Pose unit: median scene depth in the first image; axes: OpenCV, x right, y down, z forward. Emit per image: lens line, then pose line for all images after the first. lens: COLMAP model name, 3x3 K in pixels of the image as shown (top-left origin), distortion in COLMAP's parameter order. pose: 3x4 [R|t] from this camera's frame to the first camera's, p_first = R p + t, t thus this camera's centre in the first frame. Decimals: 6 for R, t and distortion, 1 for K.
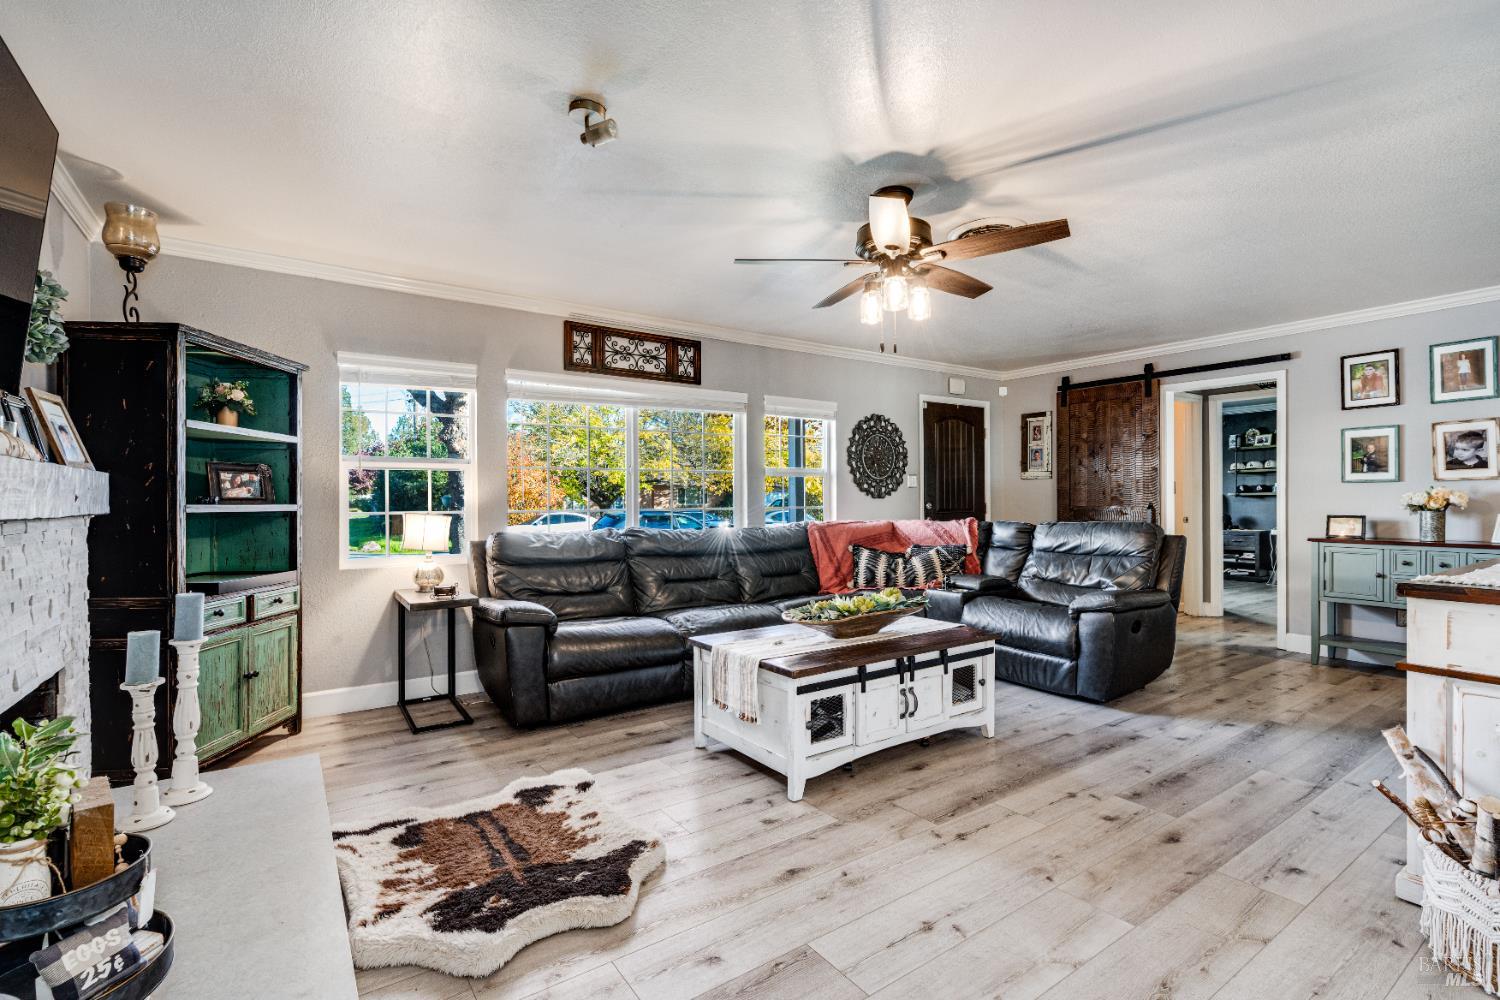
lens RADIAL K [[692.4, 0, 744.0], [0, 692.4, 498.5], [0, 0, 1]] dist [0.000263, -0.000041]
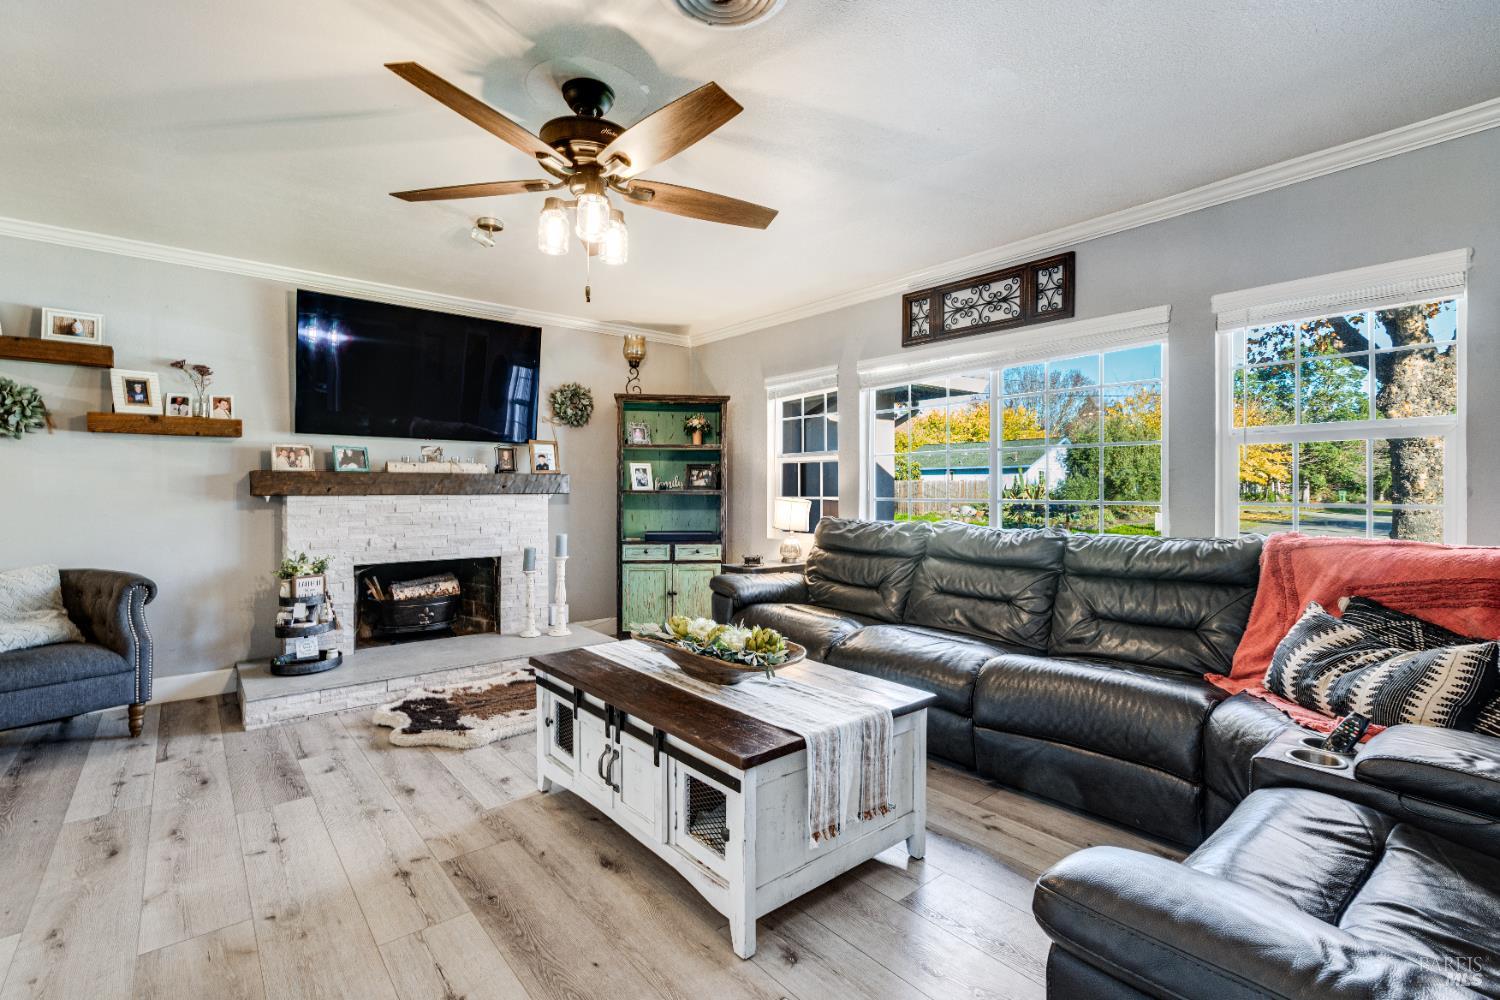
lens RADIAL K [[680.7, 0, 749.9], [0, 680.7, 485.0], [0, 0, 1]] dist [-0.002510, 0.001281]
pose [[0.092750, -0.001294, -0.995689, 0.600194], [-0.000892, 0.999999, -0.001383, -0.000393], [0.995689, 0.001016, 0.092749, 0.673504]]
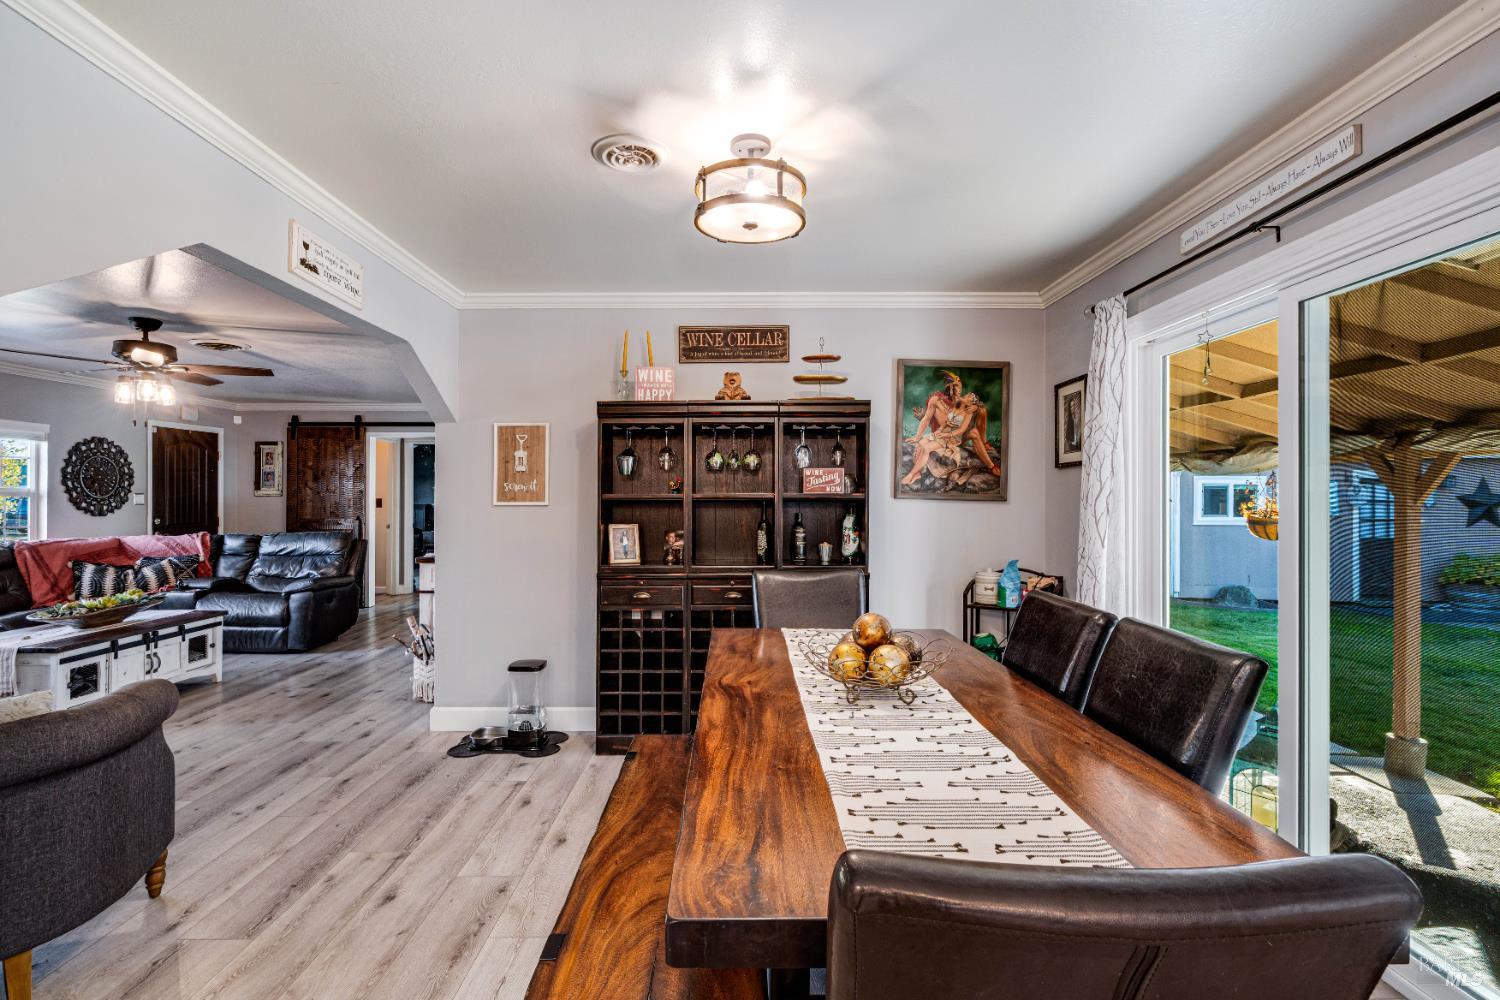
lens RADIAL K [[696.4, 0, 748.7], [0, 696.4, 488.5], [0, 0, 1]] dist [-0.006131, -0.000239]
pose [[0.552122, 0.014560, 0.833636, -0.186079], [-0.000649, 0.999855, -0.017033, -0.032904], [-0.833763, 0.008863, 0.552052, -0.548017]]
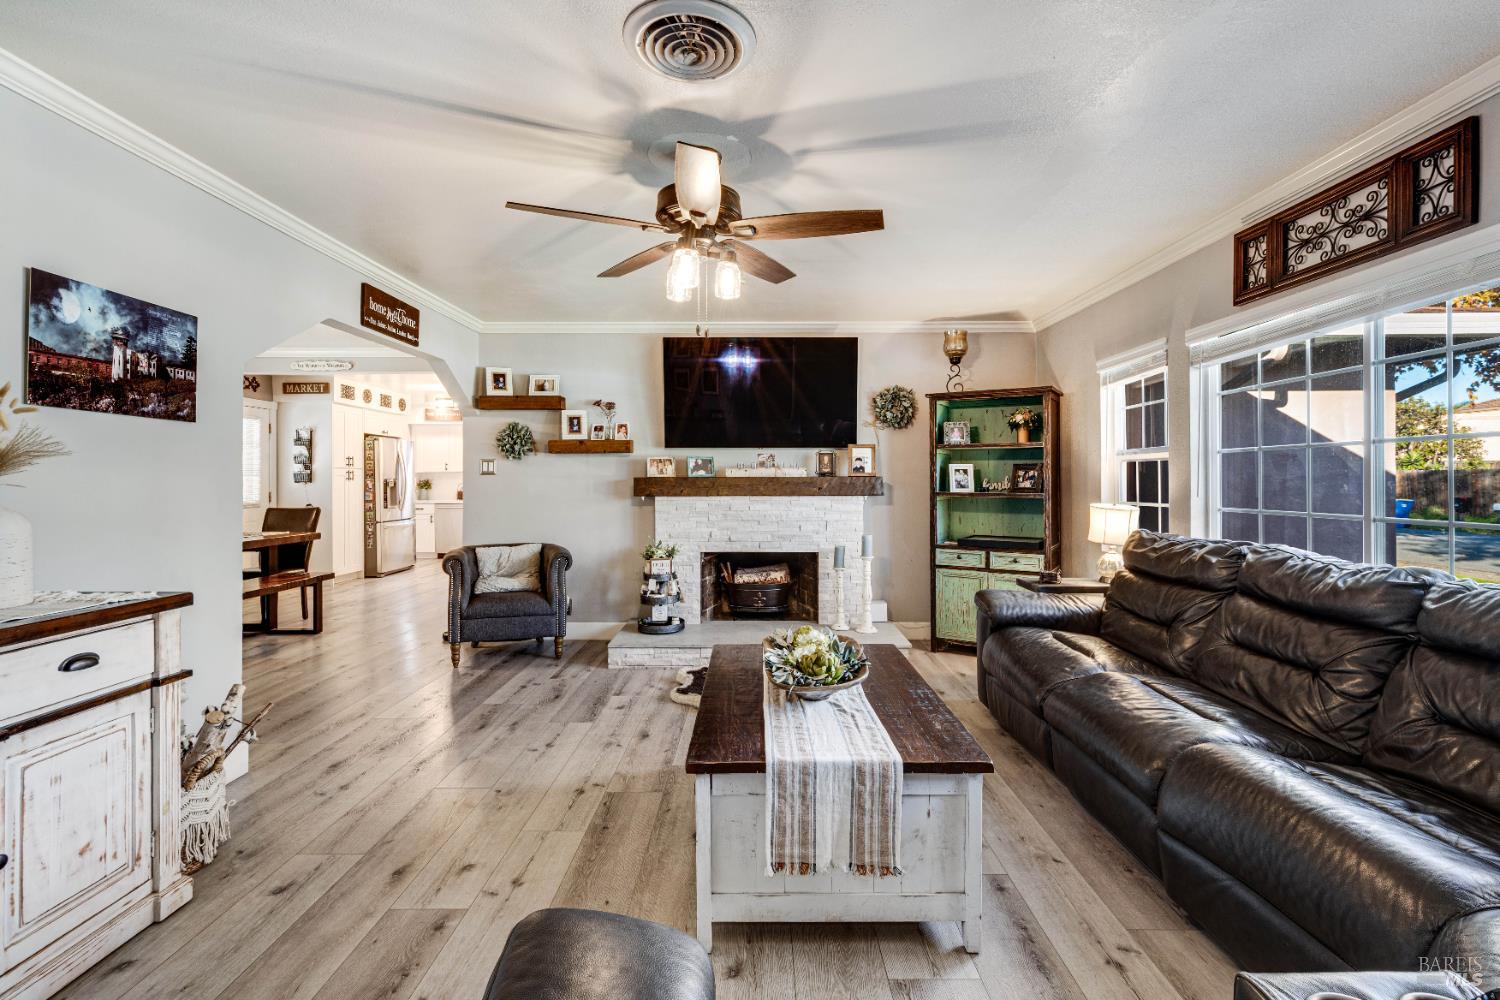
lens RADIAL K [[693.0, 0, 756.1], [0, 693.0, 473.6], [0, 0, 1]] dist [-0.002140, 0.001155]
pose [[-0.568186, -0.001979, -0.822898, 0.546643], [0.003790, 0.999980, -0.005021, -0.017714], [0.822892, -0.005972, -0.568167, 0.945697]]
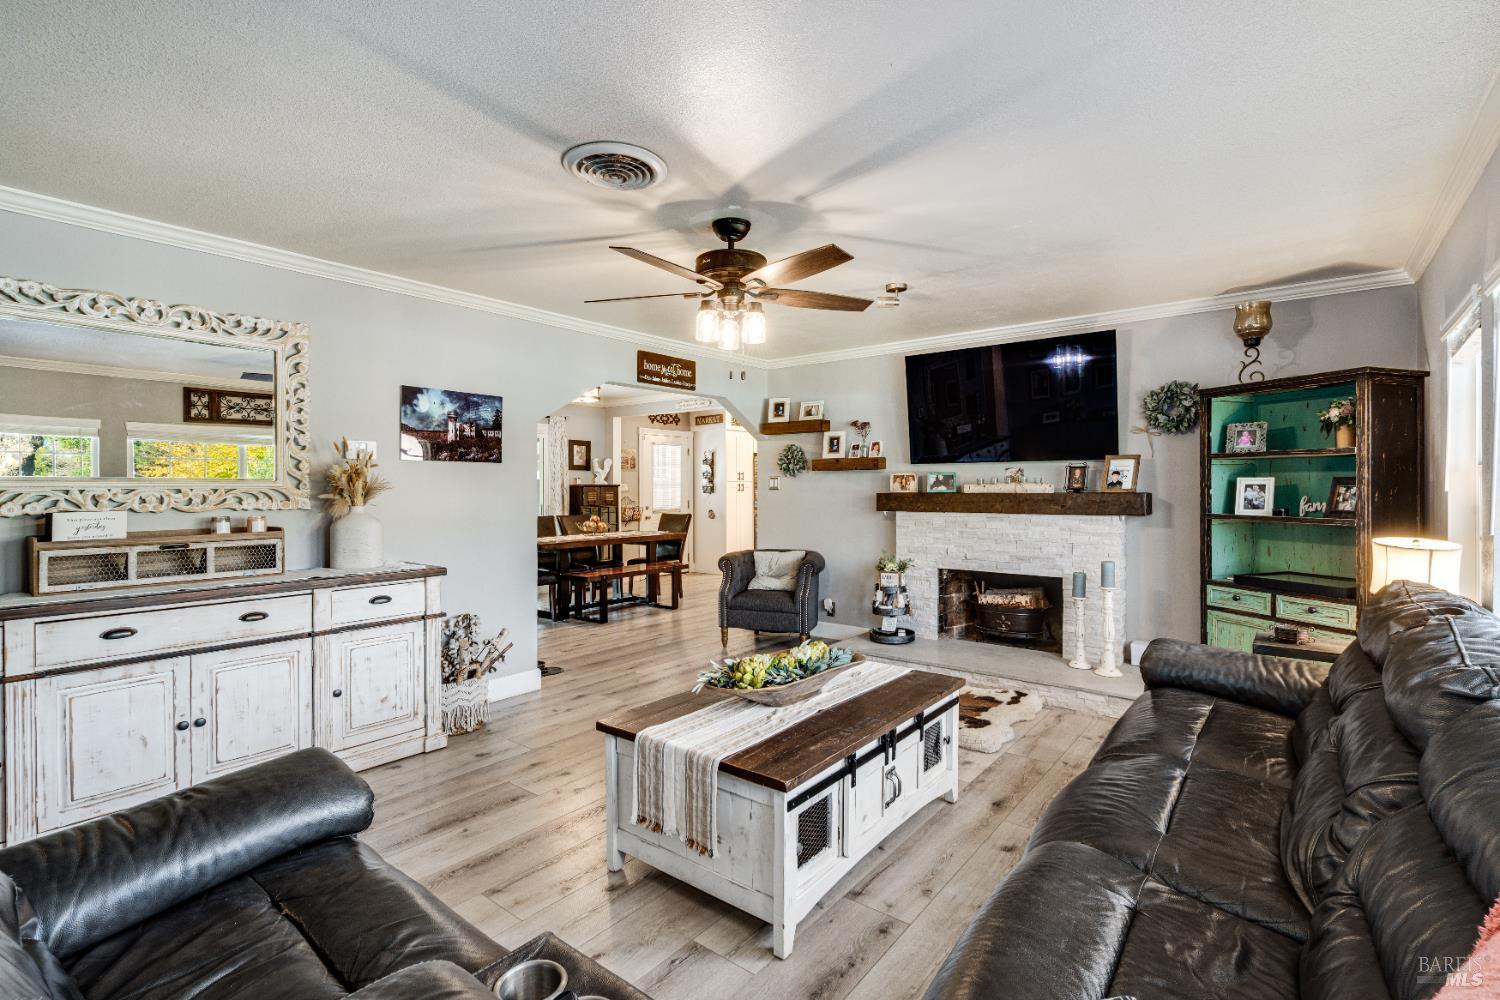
lens RADIAL K [[696.4, 0, 748.7], [0, 696.4, 488.5], [0, 0, 1]] dist [-0.006131, -0.000239]
pose [[-0.957196, 0.009133, -0.289297, 0.298333], [0.008204, 0.999957, 0.004425, -0.032028], [0.289325, 0.001862, -0.957229, 1.208864]]
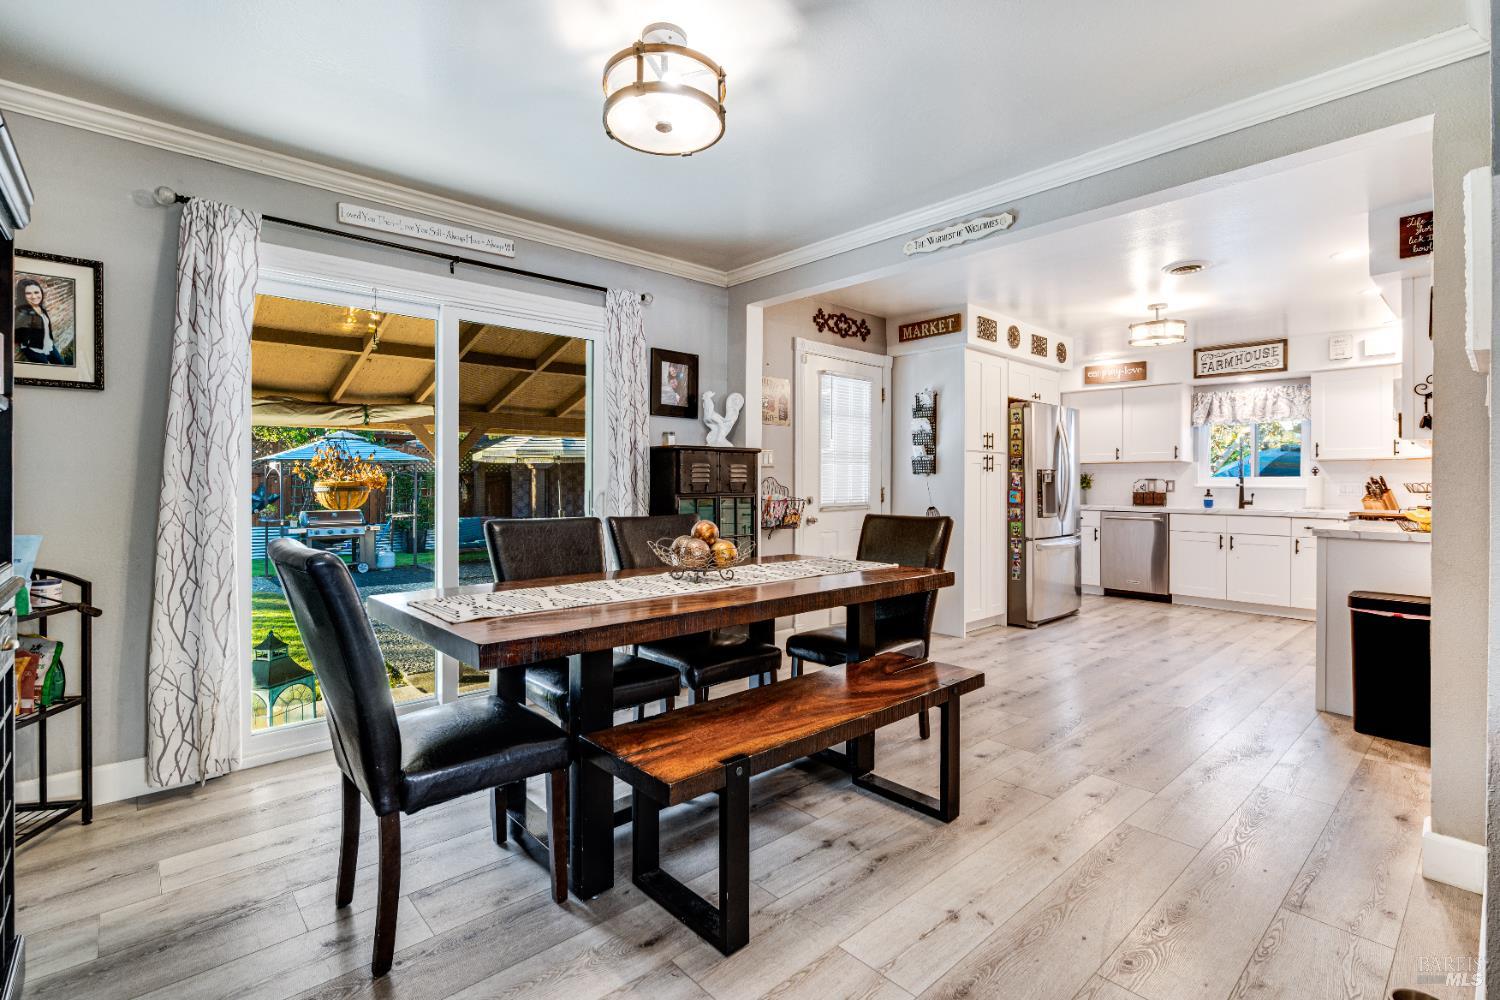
lens RADIAL K [[696.4, 0, 748.7], [0, 696.4, 488.5], [0, 0, 1]] dist [-0.006131, -0.000239]
pose [[-0.990582, 0.000406, -0.136921, 0.217936], [-0.001252, 0.999927, 0.012022, 0.001734], [0.136916, 0.012080, -0.990509, 0.147871]]
